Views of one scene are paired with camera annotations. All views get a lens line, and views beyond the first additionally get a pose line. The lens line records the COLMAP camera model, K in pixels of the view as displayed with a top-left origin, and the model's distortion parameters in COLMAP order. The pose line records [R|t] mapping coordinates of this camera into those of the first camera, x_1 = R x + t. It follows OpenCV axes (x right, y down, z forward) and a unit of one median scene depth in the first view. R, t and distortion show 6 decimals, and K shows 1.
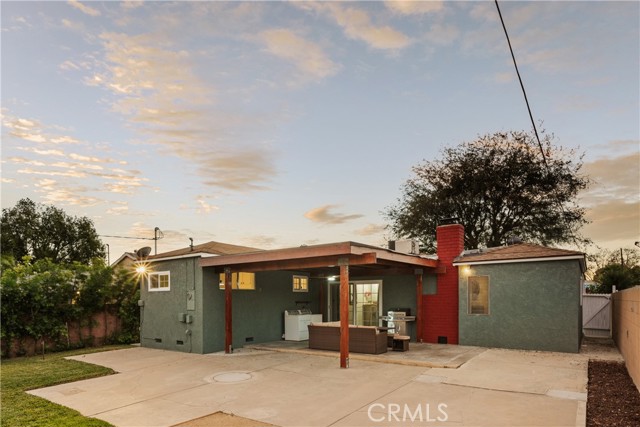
lens RADIAL K [[372.9, 0, 317.8], [0, 372.9, 298.3], [0, 0, 1]] dist [-0.002037, -0.000186]
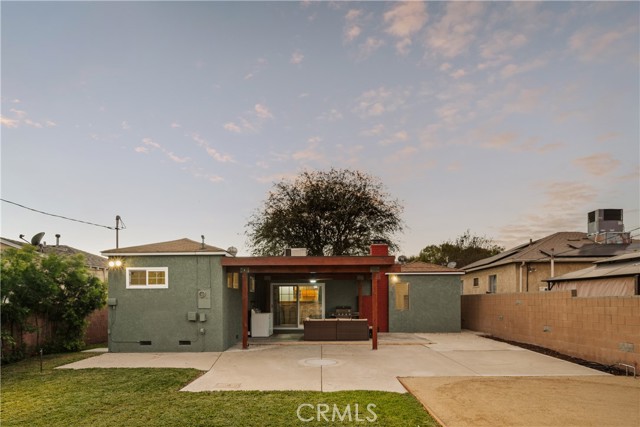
lens RADIAL K [[372.9, 0, 317.8], [0, 372.9, 298.3], [0, 0, 1]] dist [-0.002037, -0.000186]
pose [[0.824667, 0.006709, 0.565579, -0.600518], [-0.001347, 0.999950, -0.009898, 0.012924], [-0.565617, 0.007400, 0.824635, 0.013815]]
